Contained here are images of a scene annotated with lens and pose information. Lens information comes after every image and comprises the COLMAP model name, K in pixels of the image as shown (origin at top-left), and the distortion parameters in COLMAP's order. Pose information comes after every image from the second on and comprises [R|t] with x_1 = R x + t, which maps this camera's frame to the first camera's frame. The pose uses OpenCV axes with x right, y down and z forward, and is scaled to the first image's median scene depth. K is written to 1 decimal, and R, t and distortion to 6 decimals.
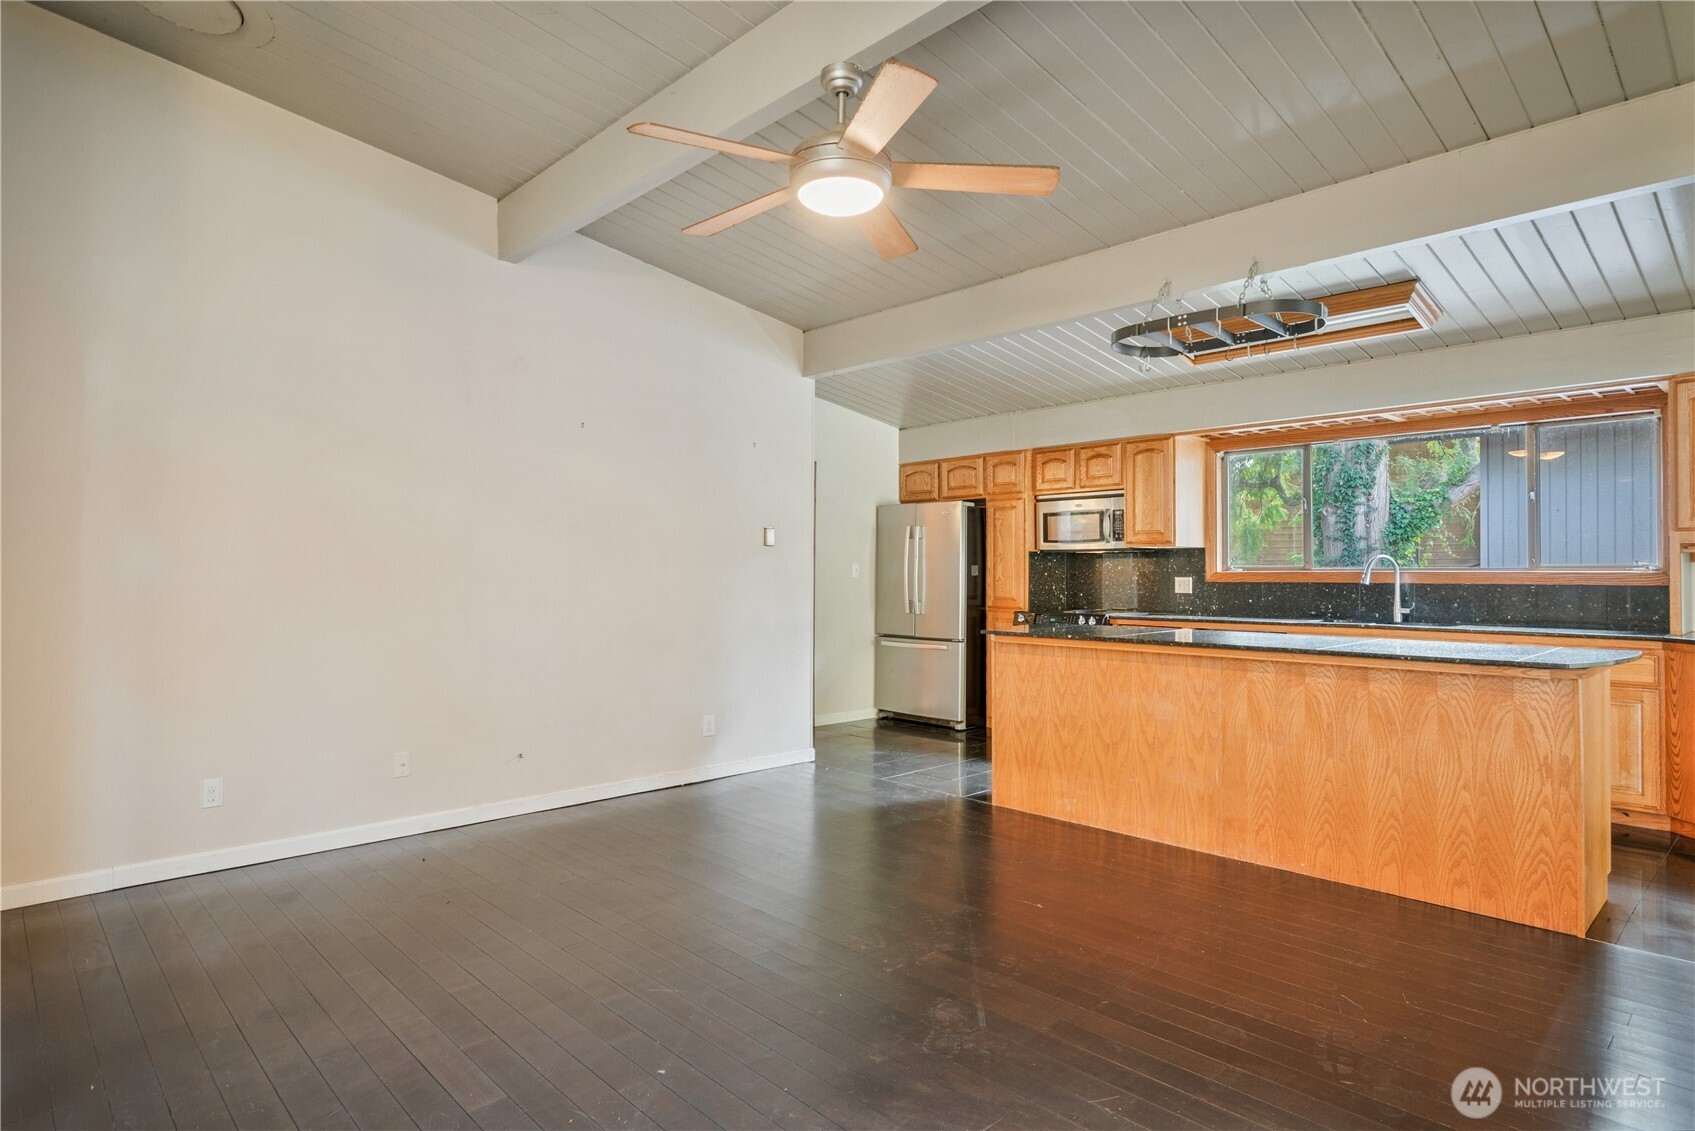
lens RADIAL K [[963.8, 0, 837.3], [0, 963.8, 559.7], [0, 0, 1]] dist [-0.002726, 0.001048]
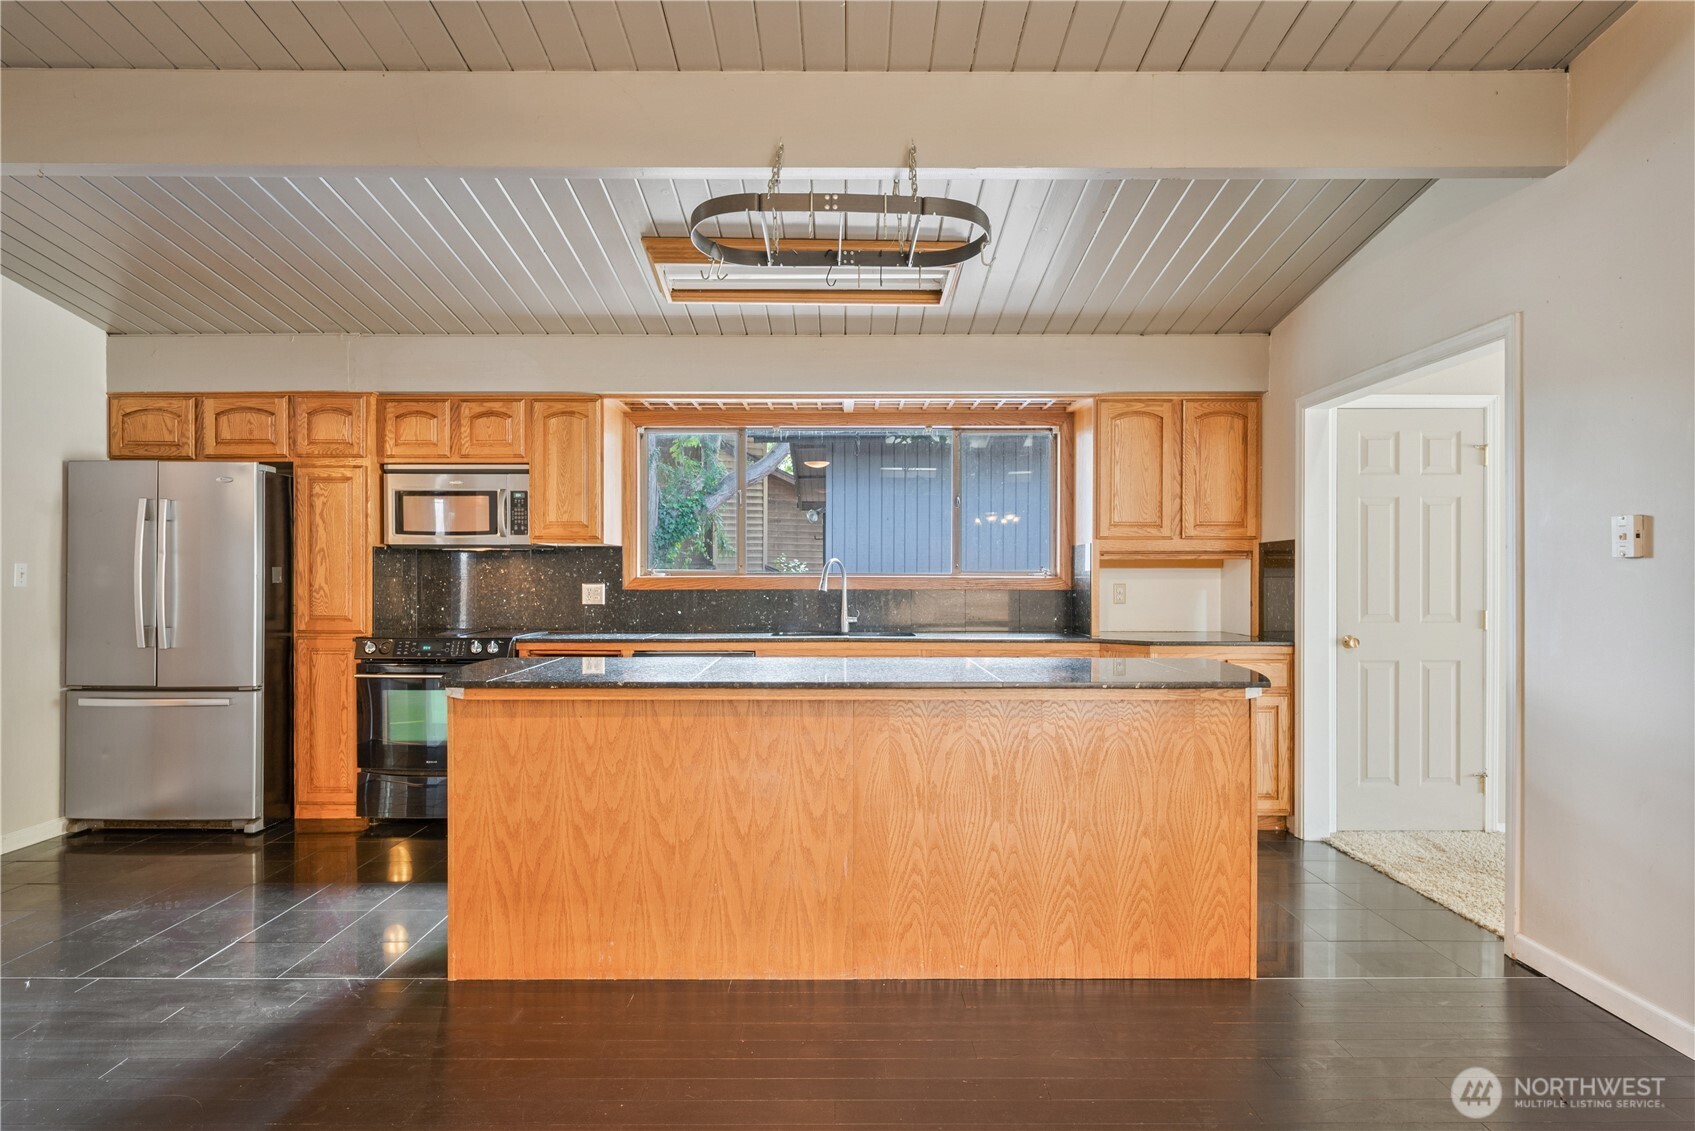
lens RADIAL K [[963.8, 0, 839.9], [0, 963.8, 579.7], [0, 0, 1]] dist [-0.002726, 0.001048]
pose [[0.674726, -0.003134, 0.738061, -0.081906], [-0.009681, 0.999867, 0.013096, 0.002769], [-0.738005, -0.015982, 0.674607, 0.336317]]
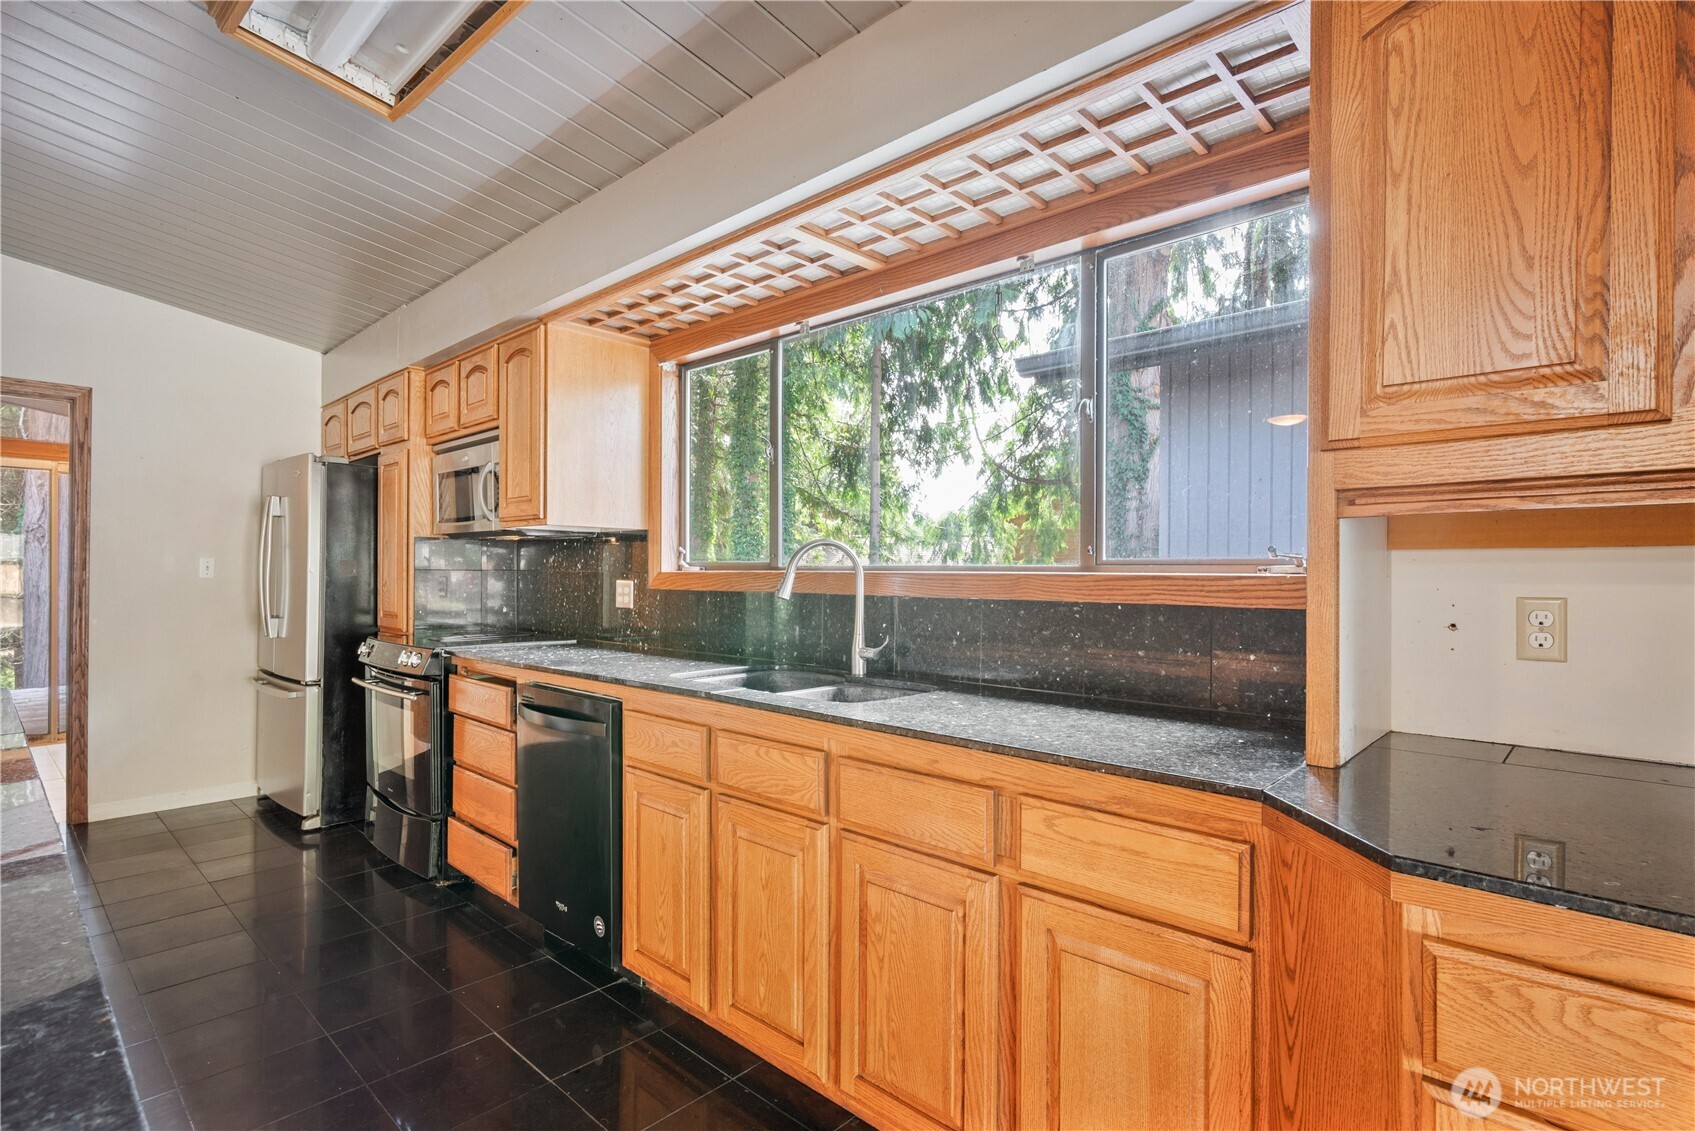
lens RADIAL K [[823.9, 0, 863.2], [0, 823.9, 574.8], [0, 0, 1]] dist [-0.004977, -0.000469]
pose [[0.997497, 0.004414, 0.070567, 0.479016], [-0.005436, 0.999883, 0.014293, 0.006831], [-0.070496, -0.014641, 0.997405, 0.504061]]
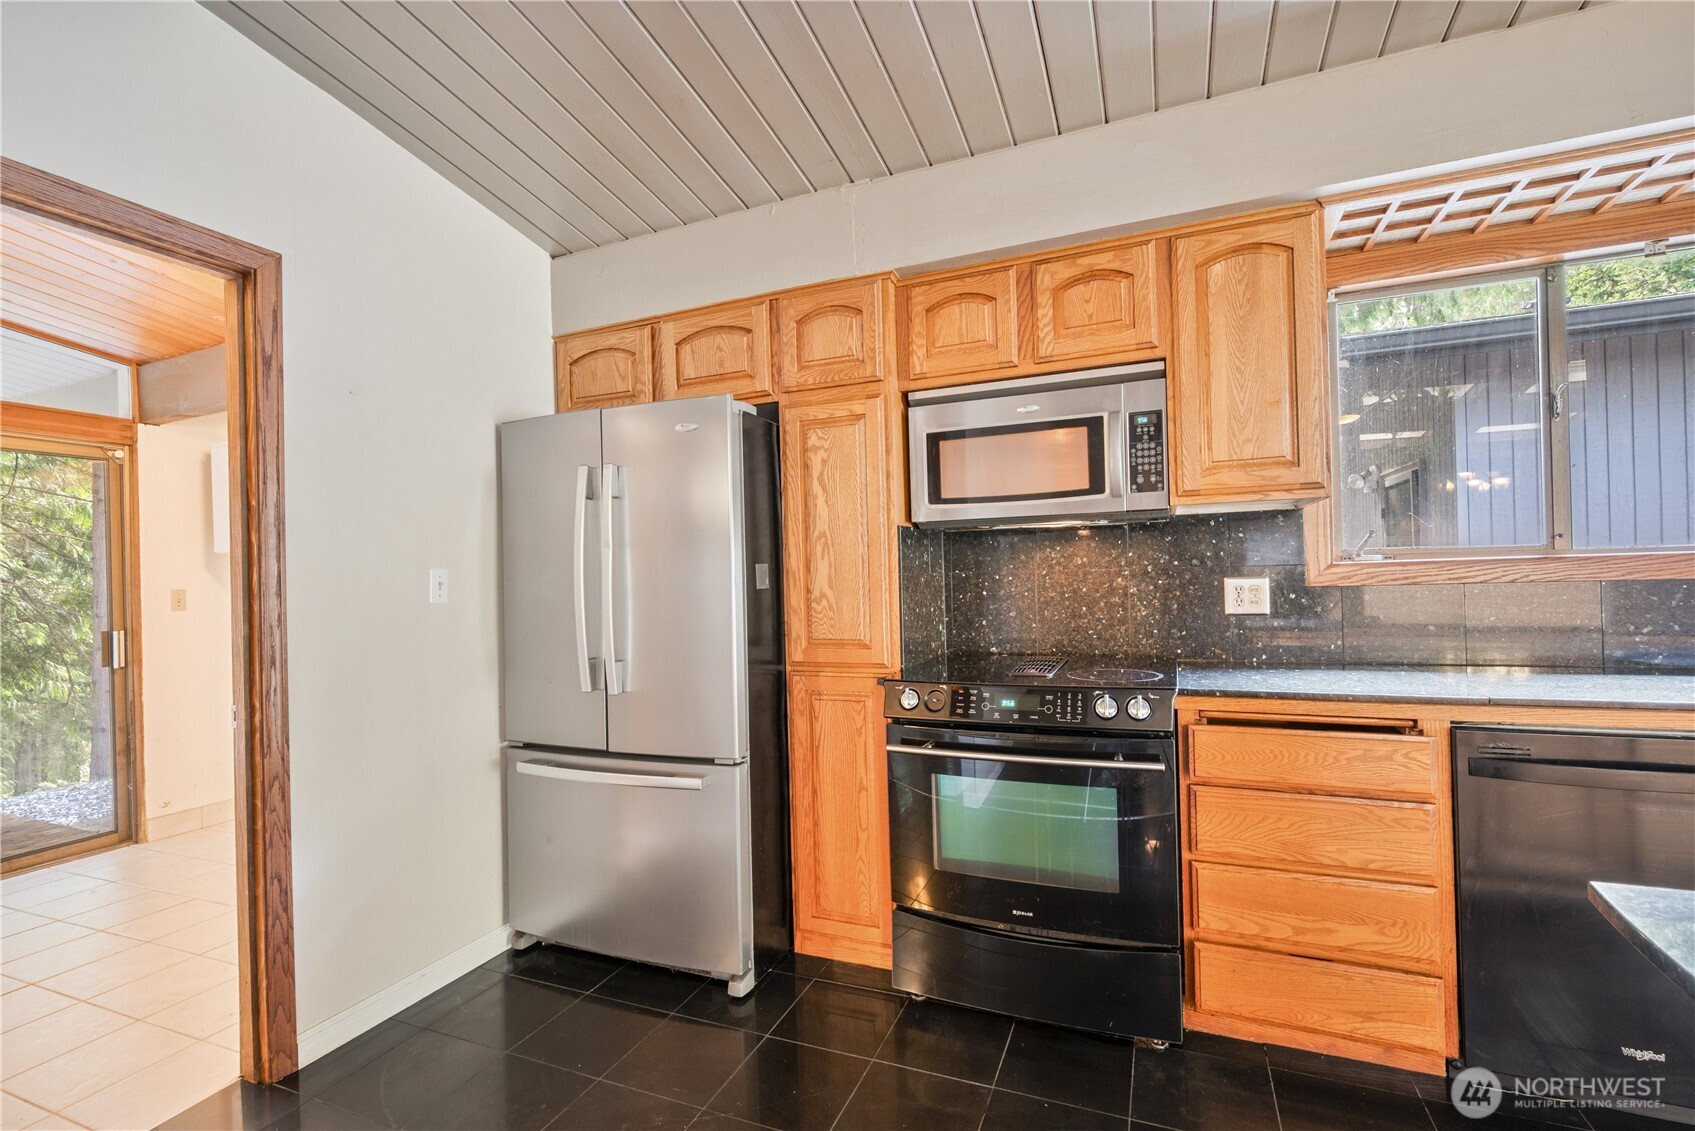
lens RADIAL K [[755.9, 0, 829.9], [0, 755.9, 570.9], [0, 0, 1]] dist [0.002866, -0.000468]
pose [[0.913496, -0.024217, 0.406126, 0.045559], [0.023859, 0.999698, 0.005945, 0.008623], [-0.406147, 0.004259, 0.913798, 0.778941]]
